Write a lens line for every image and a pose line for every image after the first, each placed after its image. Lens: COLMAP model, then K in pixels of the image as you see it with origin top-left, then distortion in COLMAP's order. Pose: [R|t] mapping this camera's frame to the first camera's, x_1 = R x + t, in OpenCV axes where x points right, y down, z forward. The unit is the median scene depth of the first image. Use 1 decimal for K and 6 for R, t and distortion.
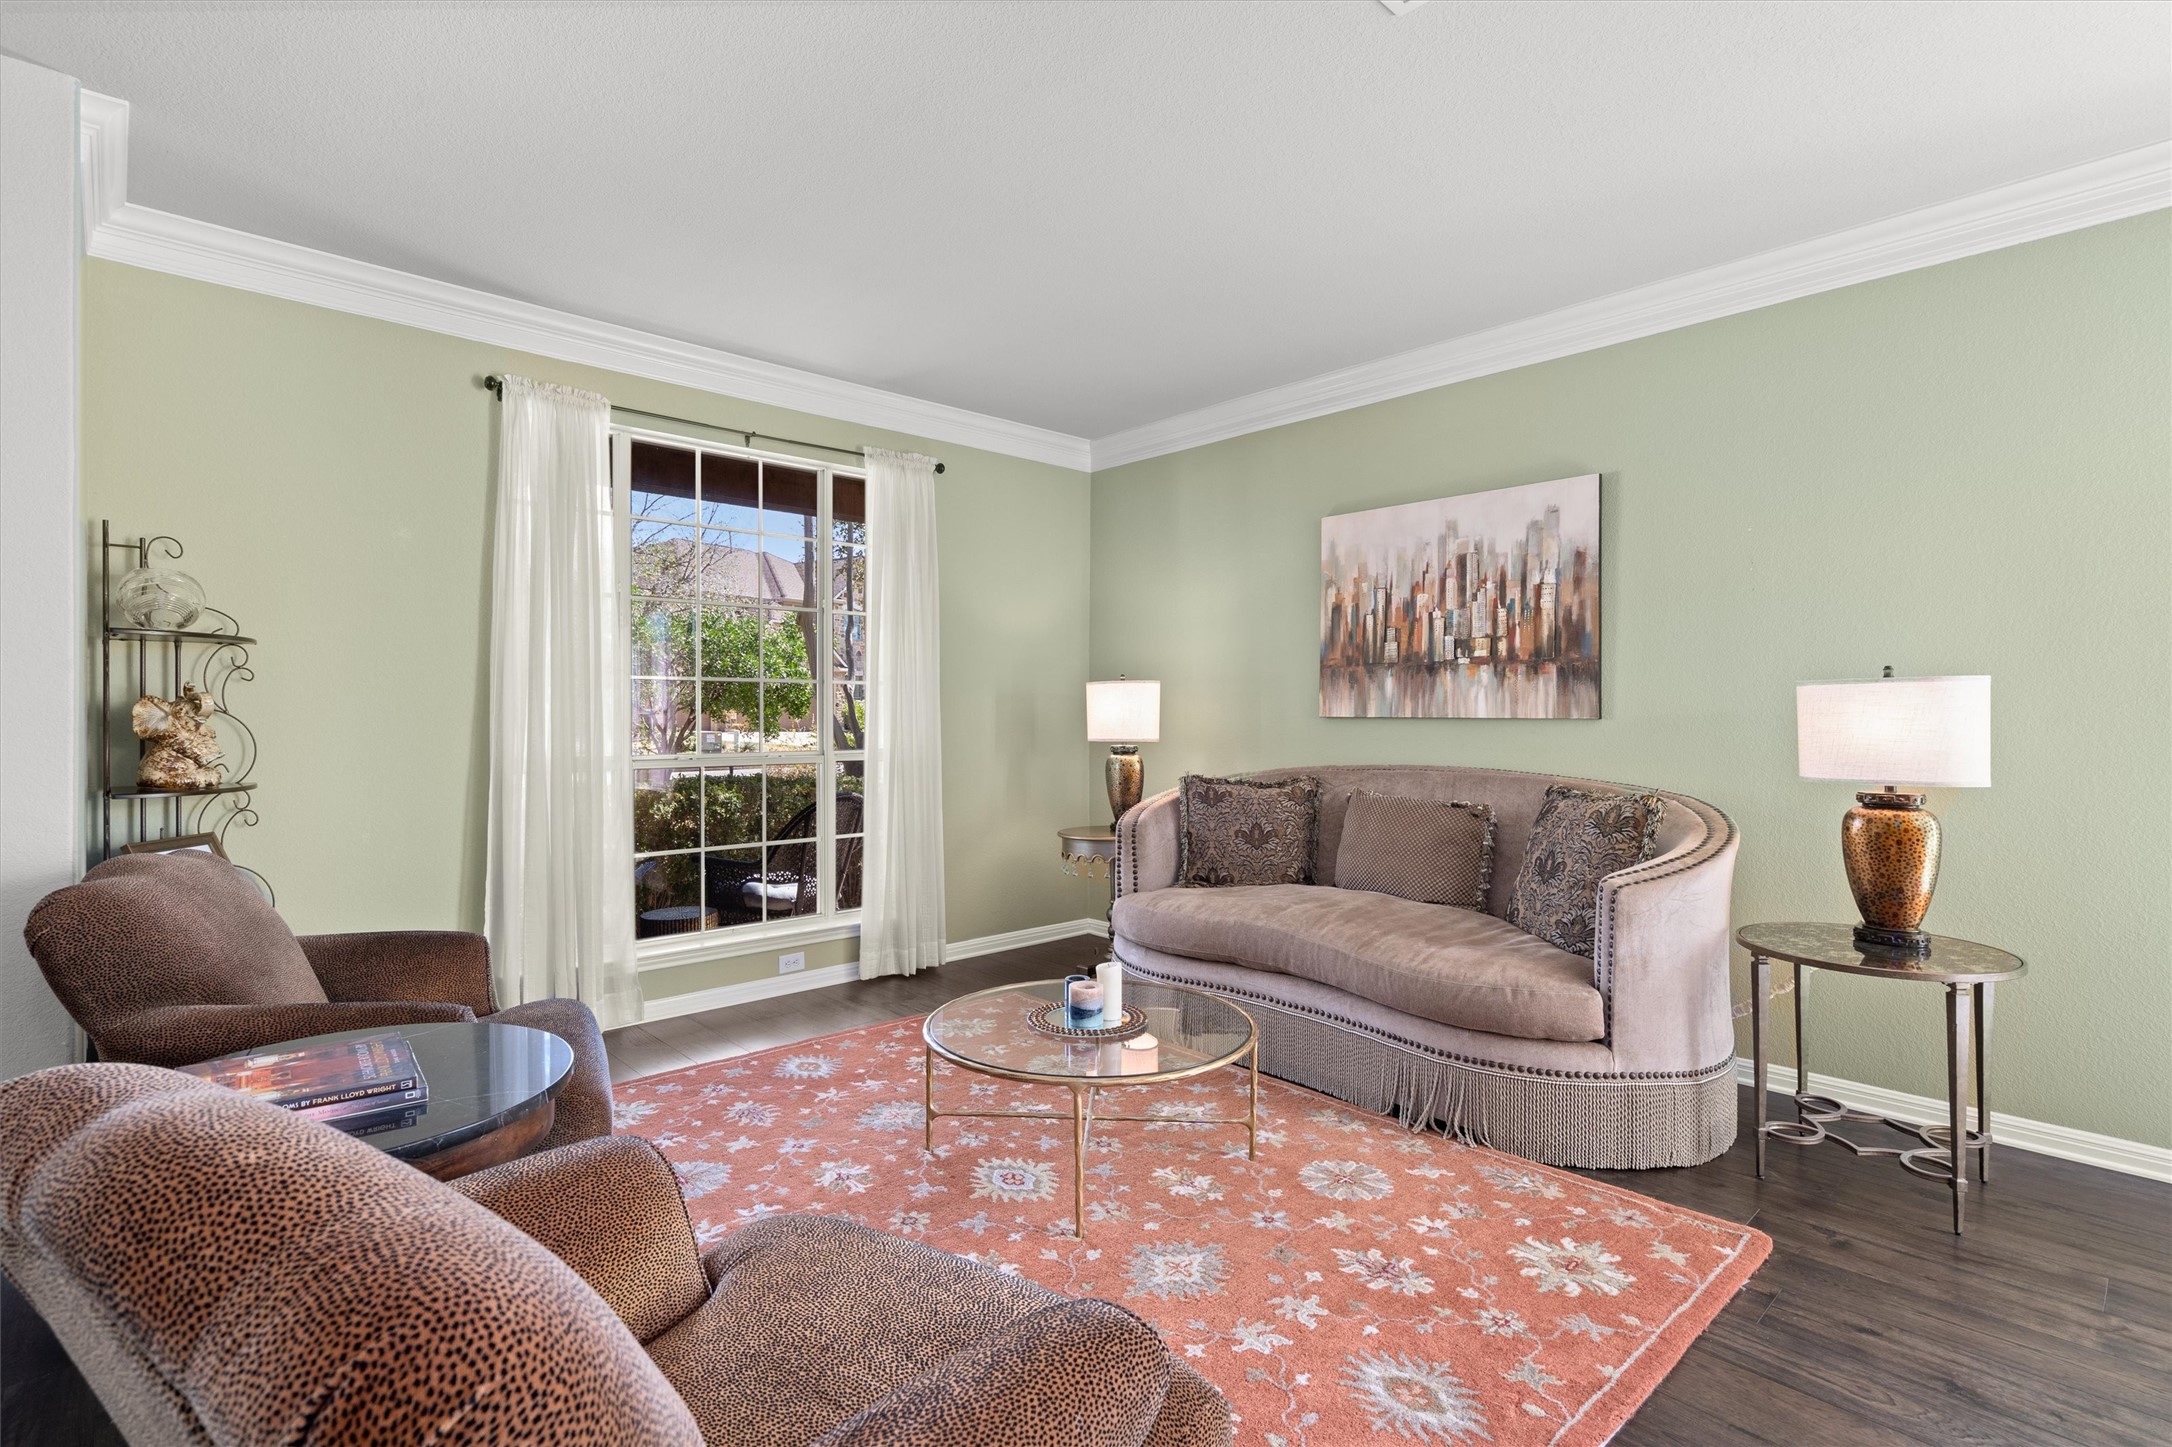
lens RADIAL K [[1010.9, 0, 1077.9], [0, 1010.9, 723.5], [0, 0, 1]] dist [-0.001025, 0.000461]
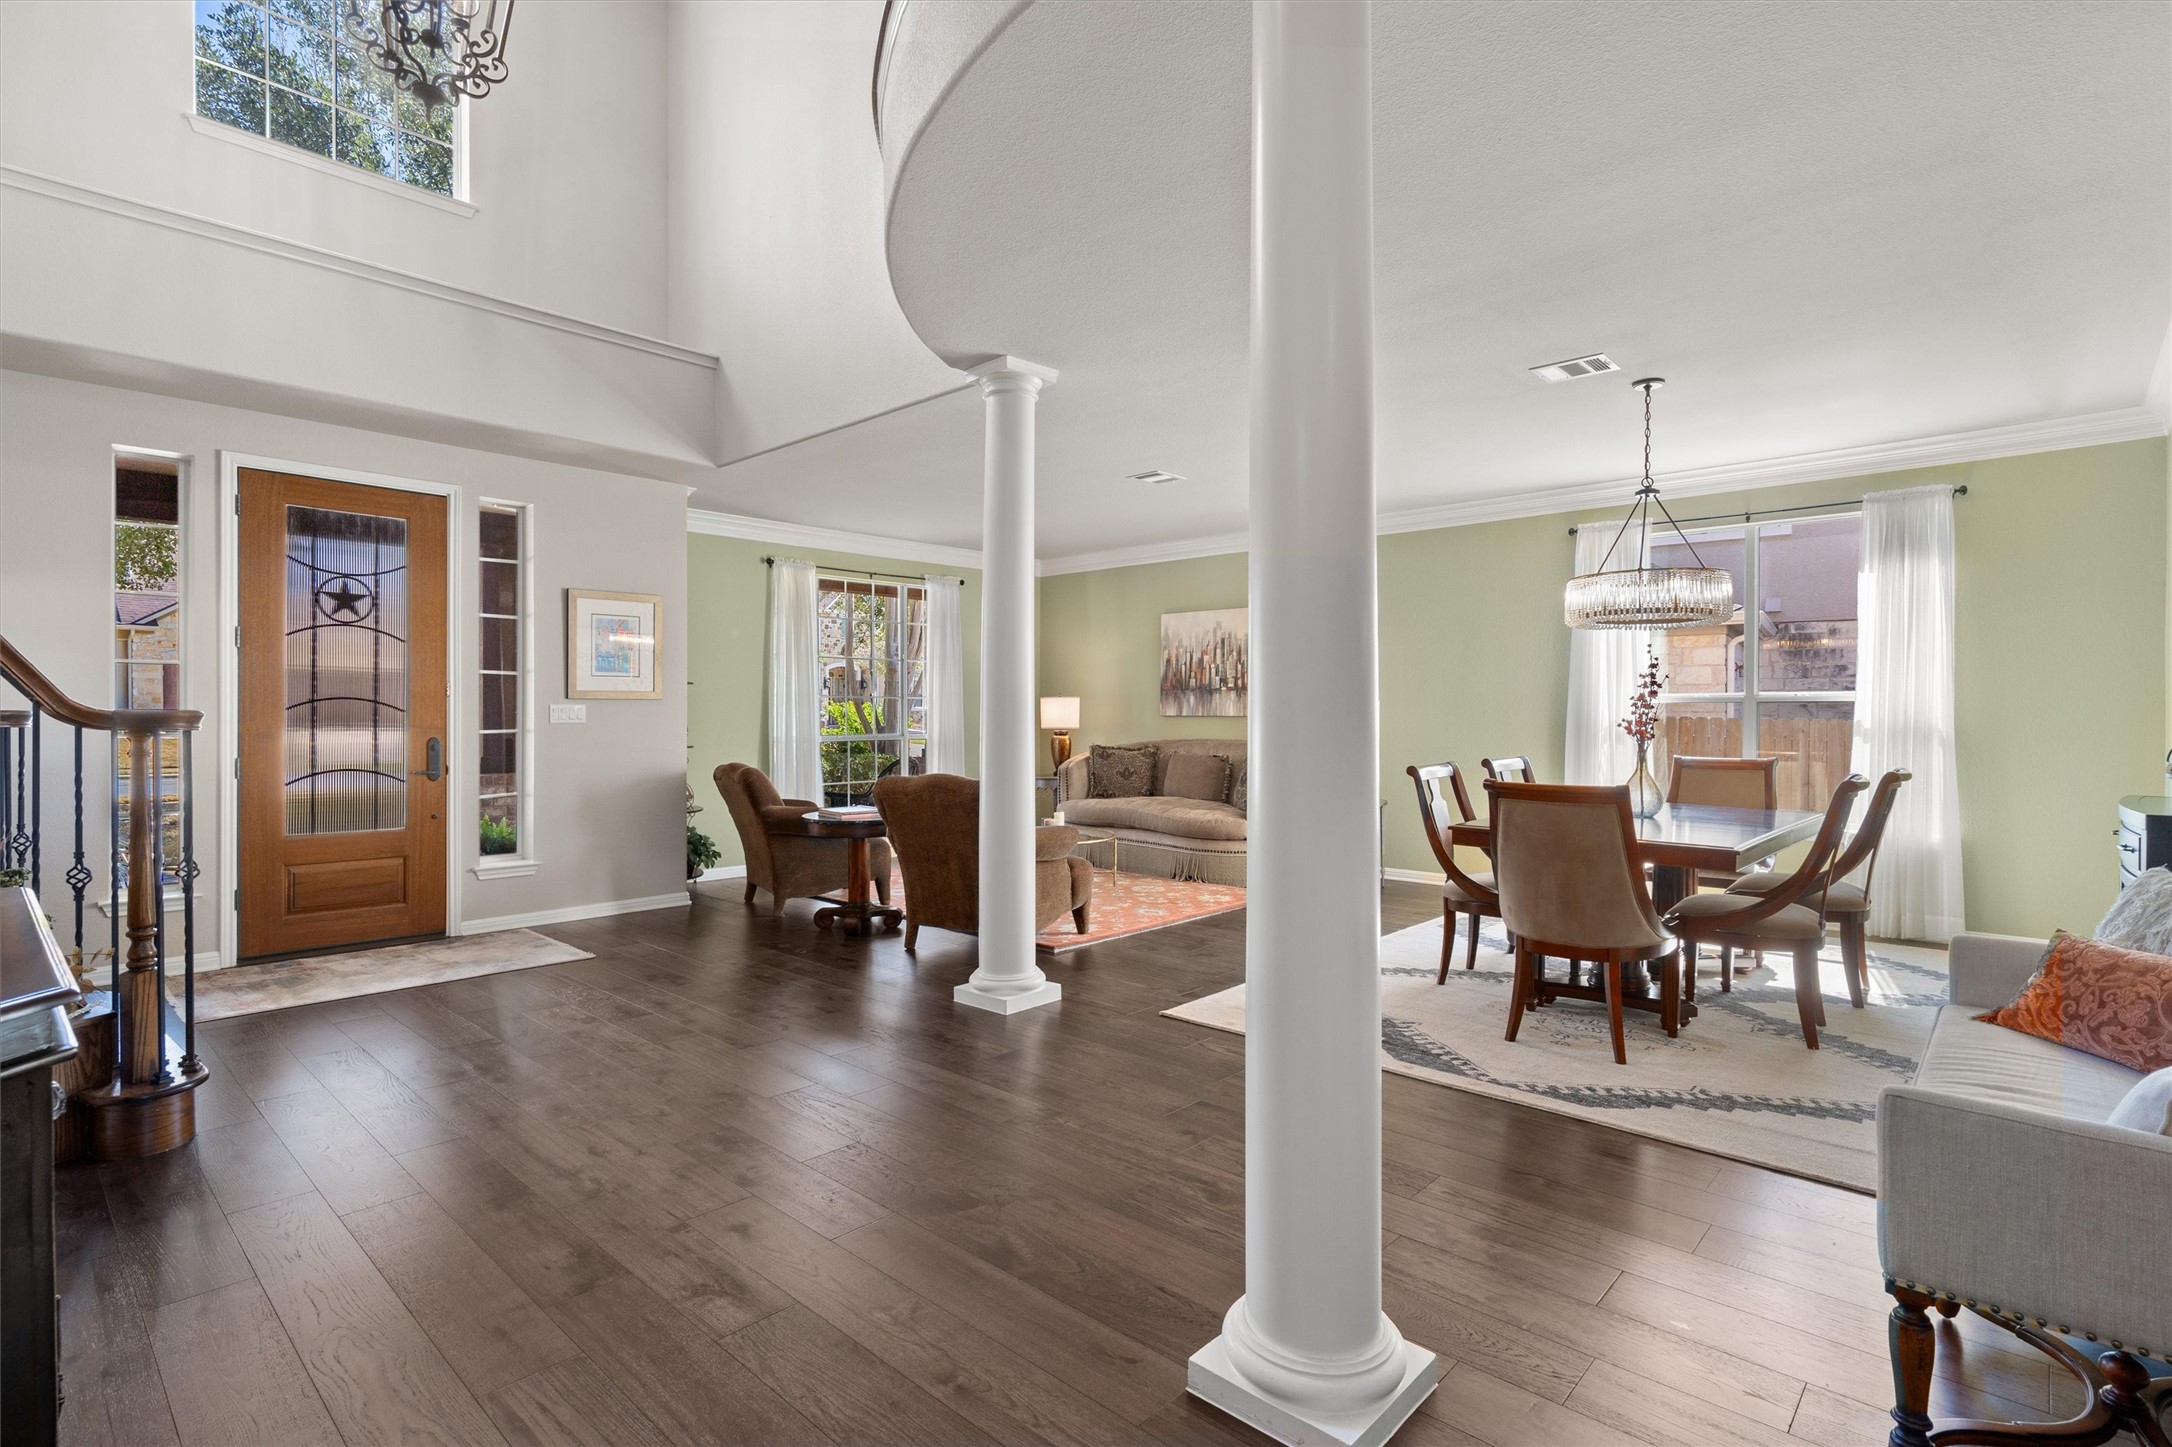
lens RADIAL K [[1010.9, 0, 1077.9], [0, 1010.9, 723.5], [0, 0, 1]] dist [-0.001025, 0.000461]
pose [[0.997060, -0.001870, 0.076606, -0.078345], [0.001729, 0.999997, 0.001905, 0.005576], [-0.076610, -0.001767, 0.997060, -1.036722]]
